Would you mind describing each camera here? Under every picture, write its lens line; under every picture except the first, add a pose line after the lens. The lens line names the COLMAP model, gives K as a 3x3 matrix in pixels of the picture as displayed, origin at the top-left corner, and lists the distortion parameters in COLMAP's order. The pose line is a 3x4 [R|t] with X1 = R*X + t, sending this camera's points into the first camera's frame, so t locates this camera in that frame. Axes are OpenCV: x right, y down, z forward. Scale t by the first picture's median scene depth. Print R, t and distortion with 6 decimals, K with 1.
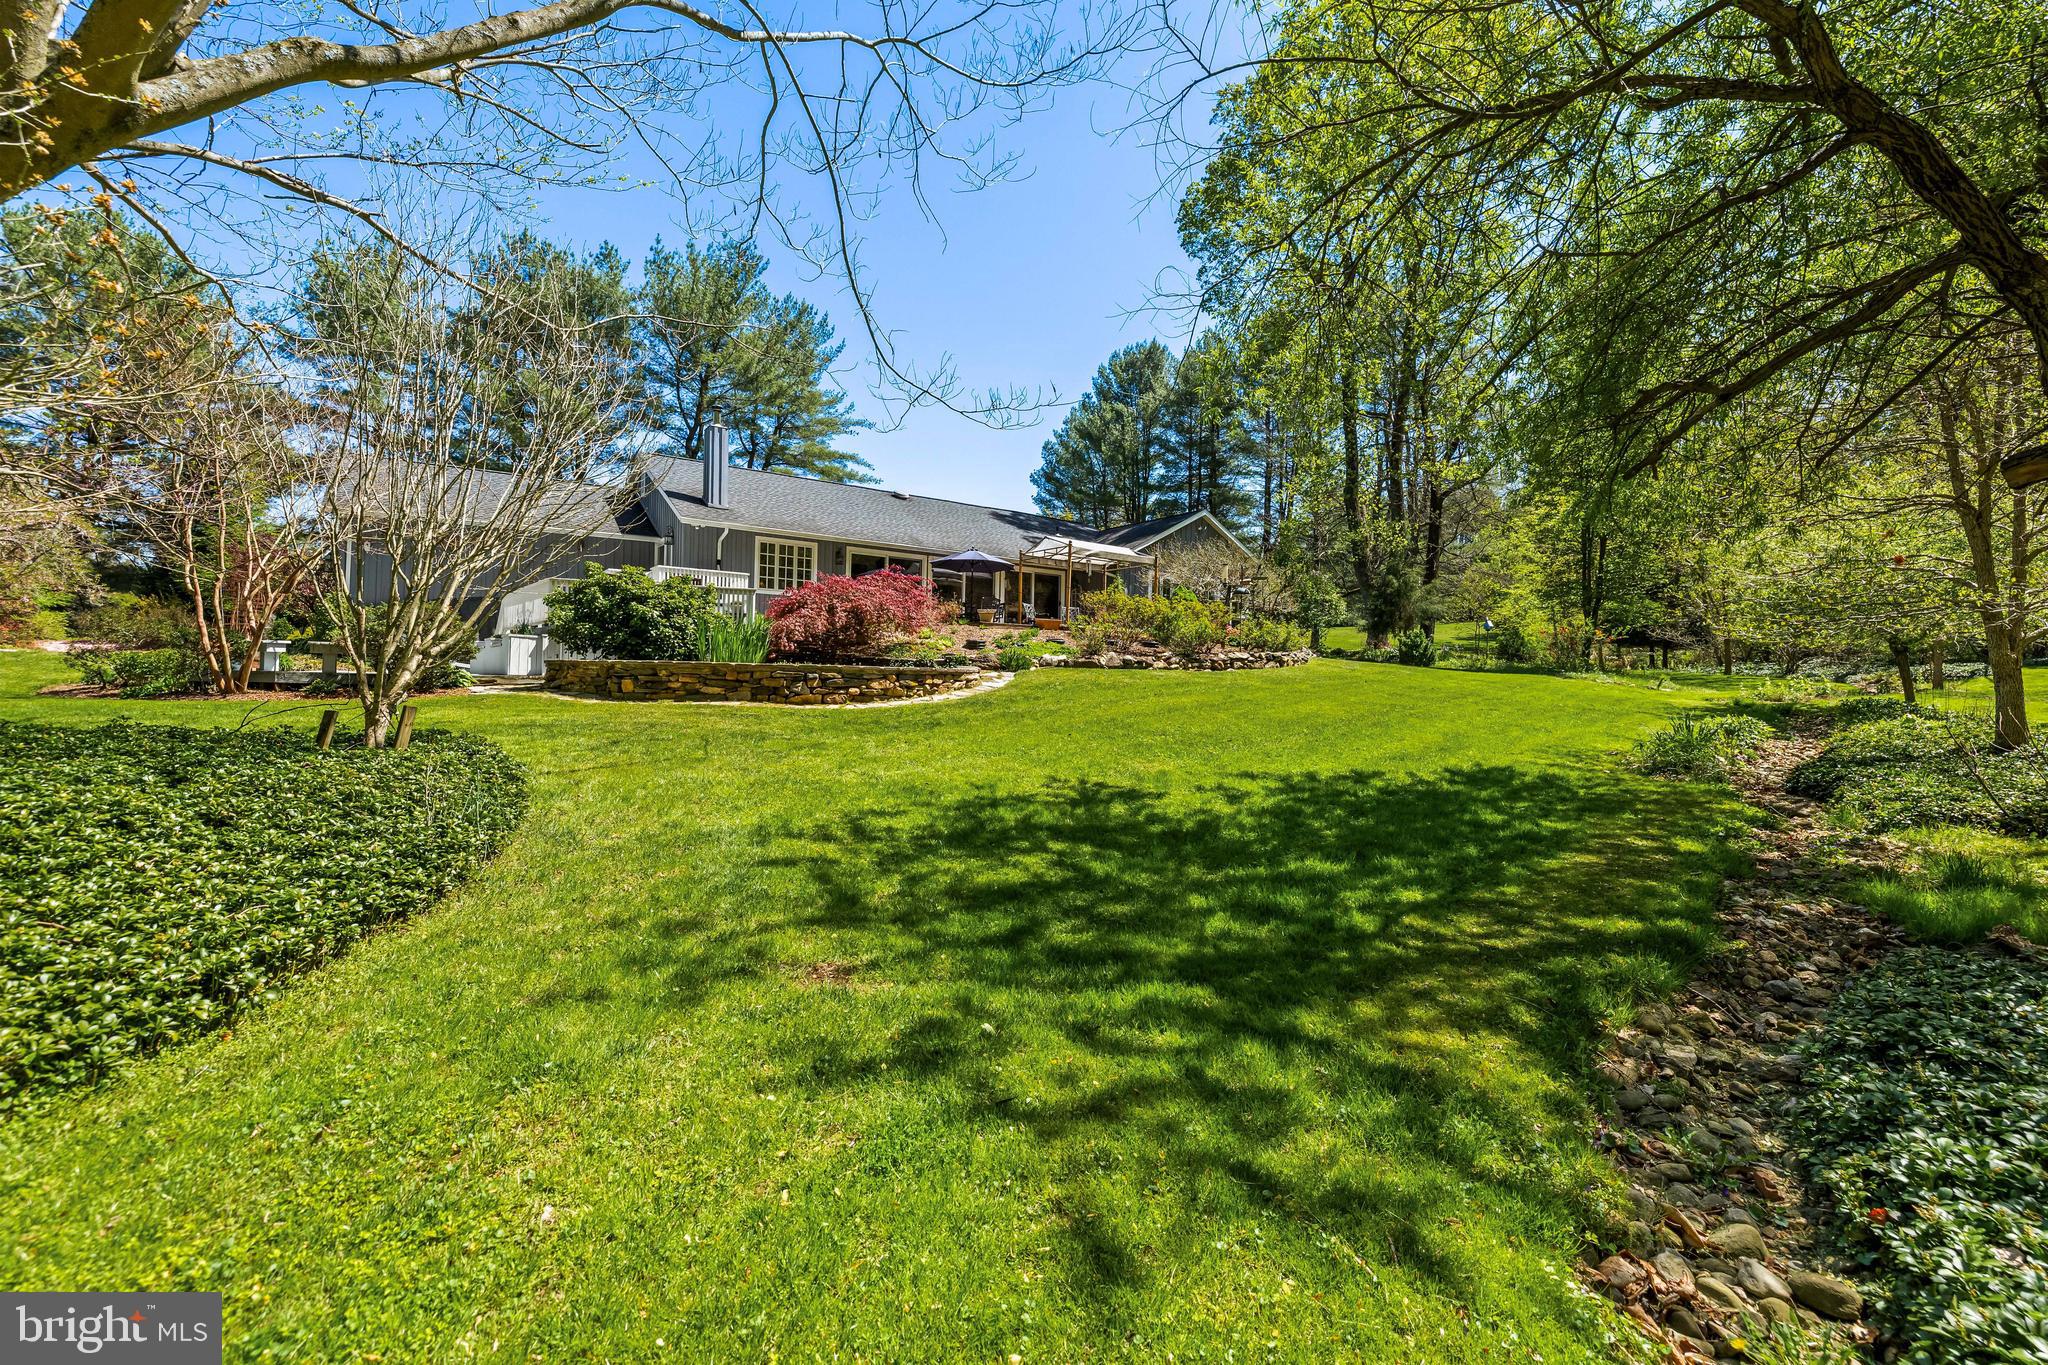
lens RADIAL K [[860.2, 0, 1025.6], [0, 860.2, 673.3], [0, 0, 1]] dist [0.001301, 0.000719]
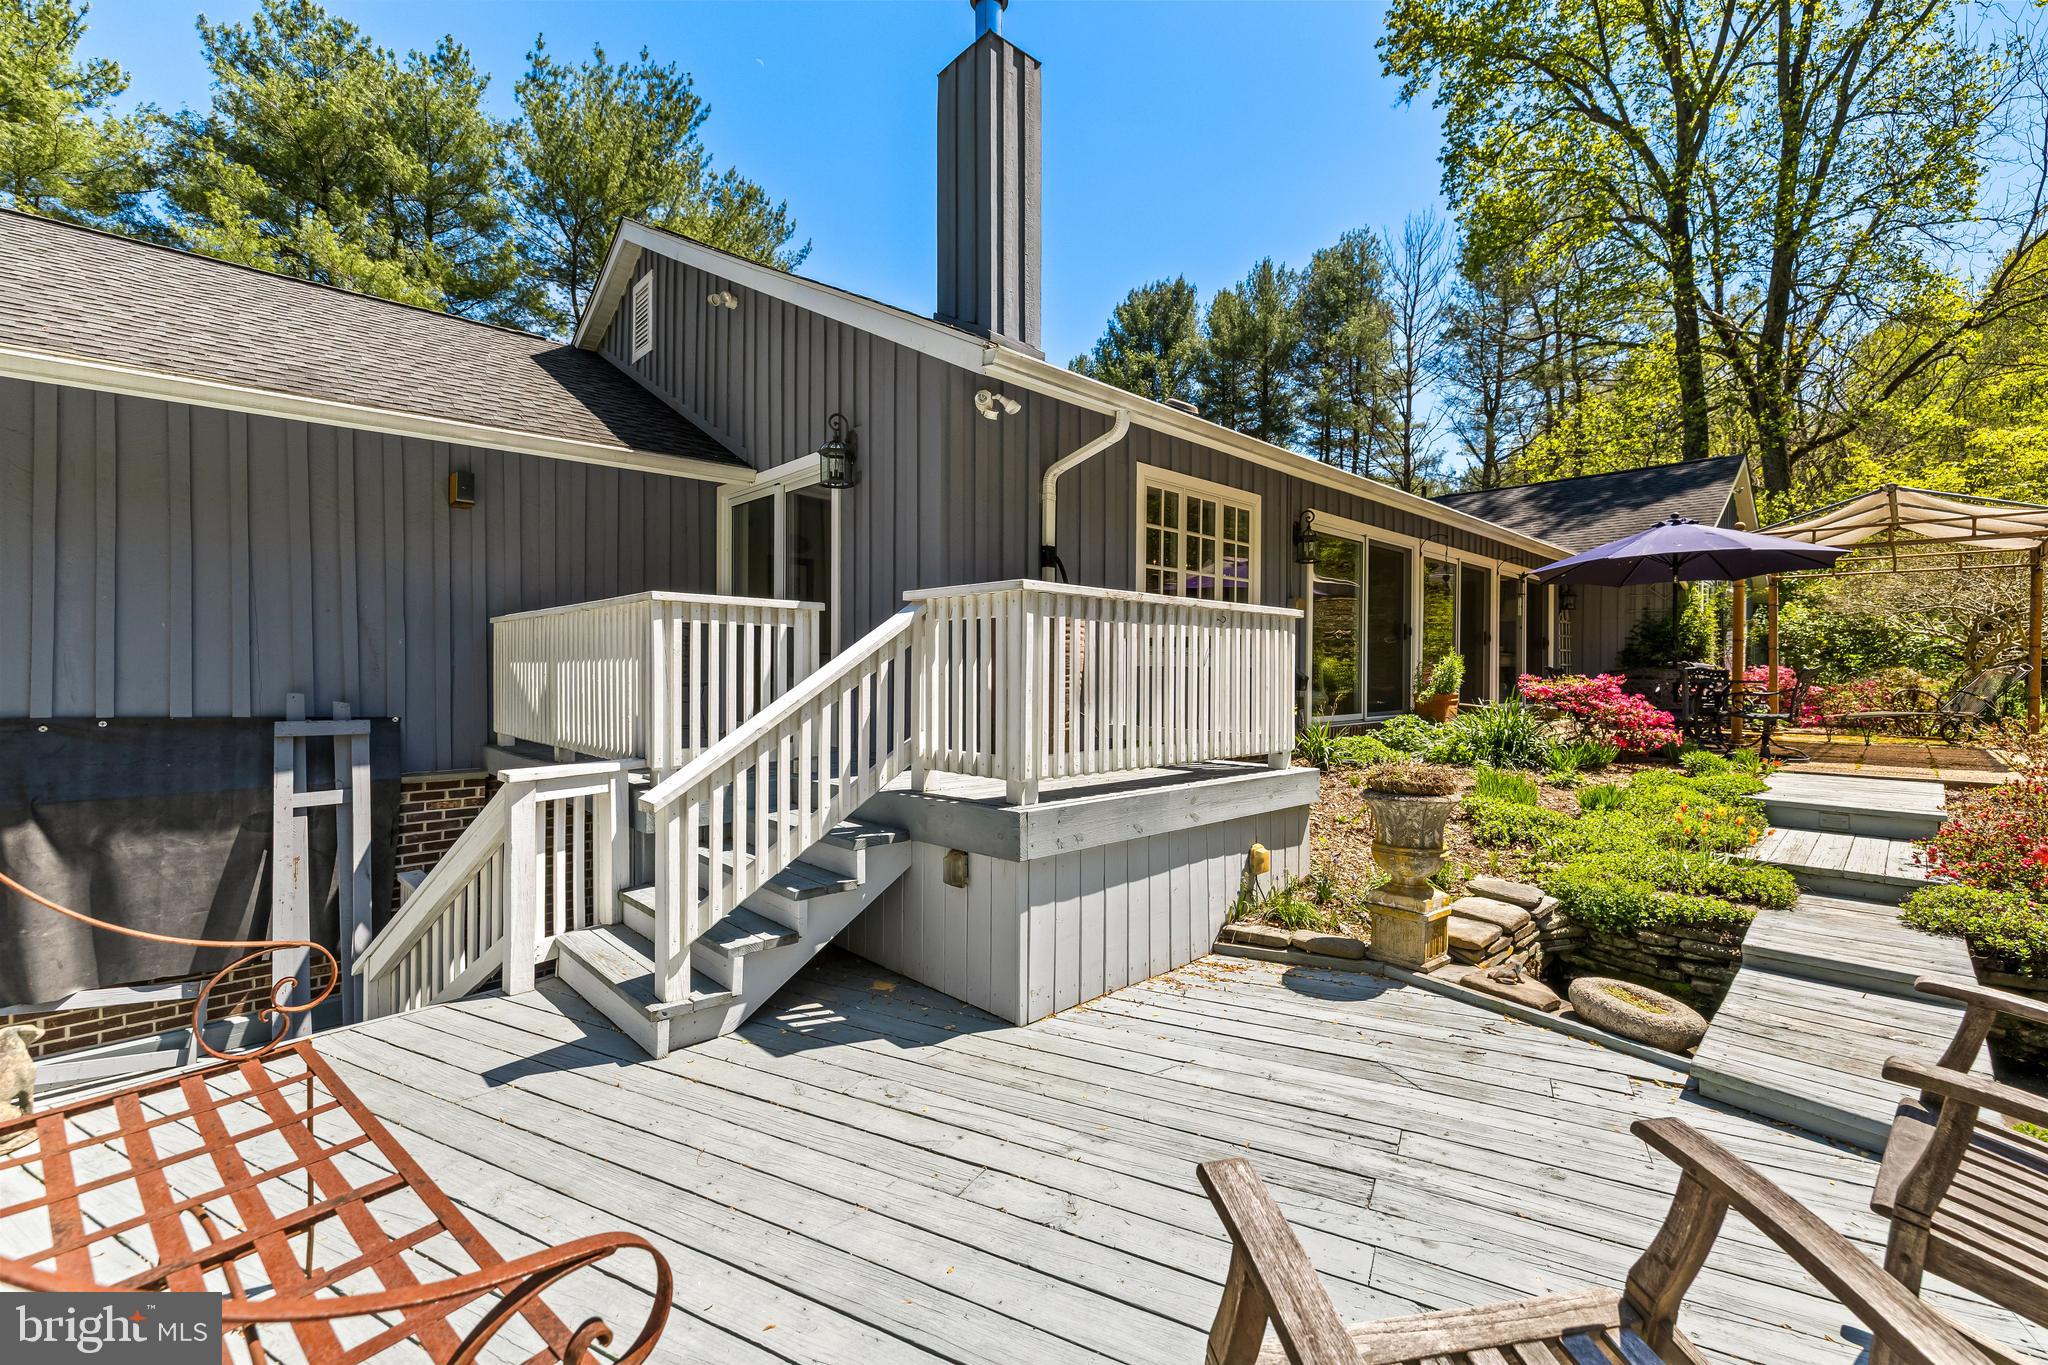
lens RADIAL K [[860.2, 0, 1030.3], [0, 860.2, 672.1], [0, 0, 1]] dist [0.001301, 0.000719]
pose [[0.989313, -0.015952, 0.144930, -0.233577], [0.014188, 0.999812, 0.013194, -0.057374], [-0.145114, -0.010997, 0.989354, 0.435156]]
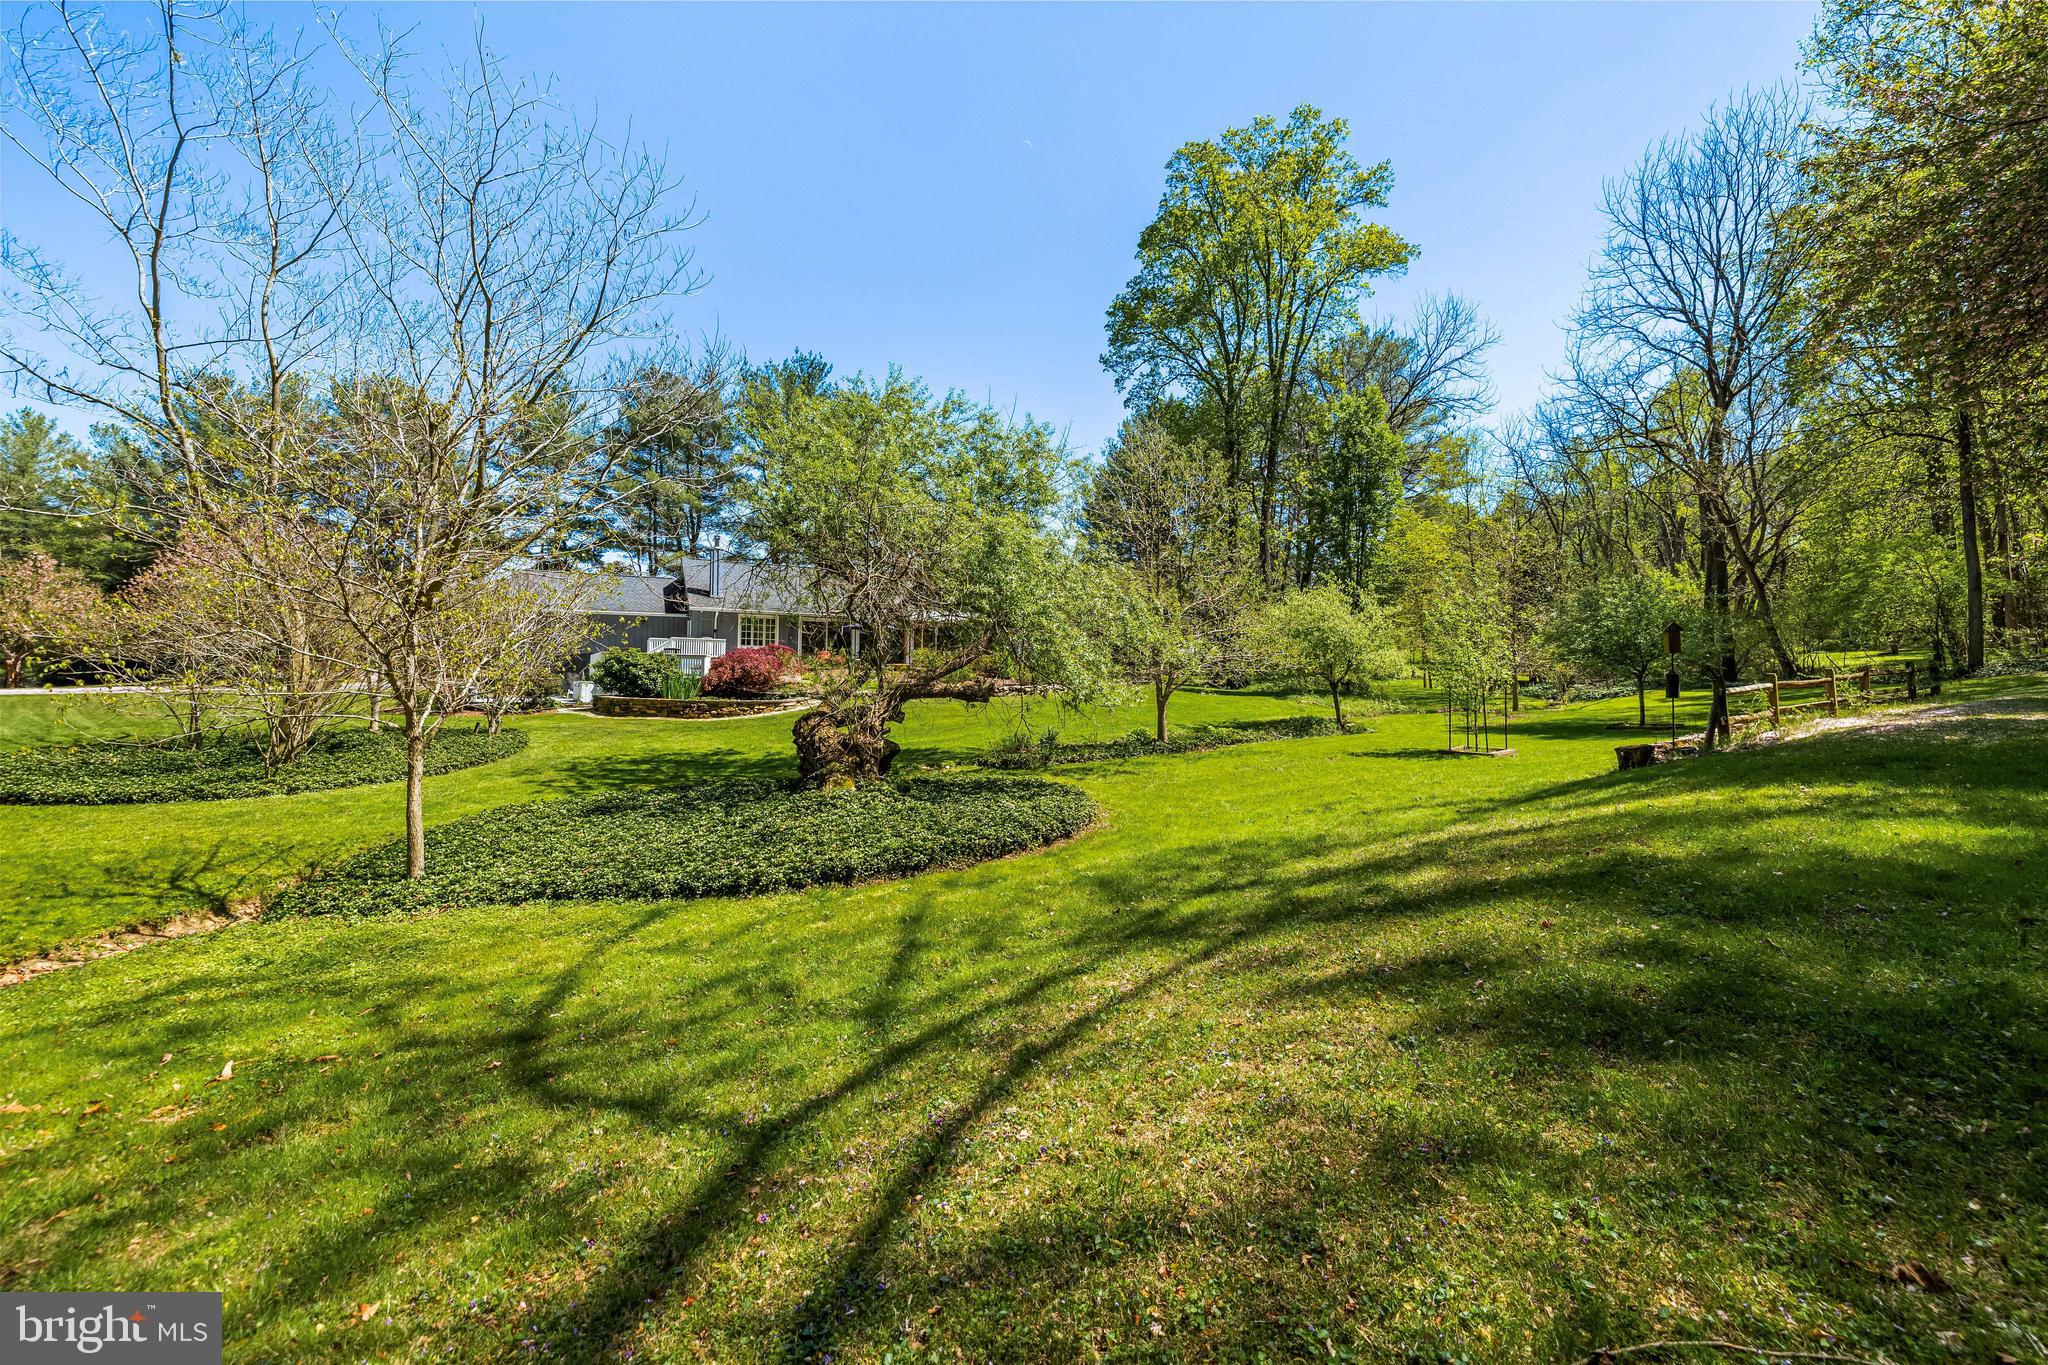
lens RADIAL K [[860.2, 0, 1023.9], [0, 860.2, 668.6], [0, 0, 1]] dist [0.001301, 0.000719]
pose [[0.985339, -0.006441, -0.170489, 0.302059], [0.004350, 0.999911, -0.012638, -0.018671], [0.170555, 0.011711, 0.985279, -0.315326]]
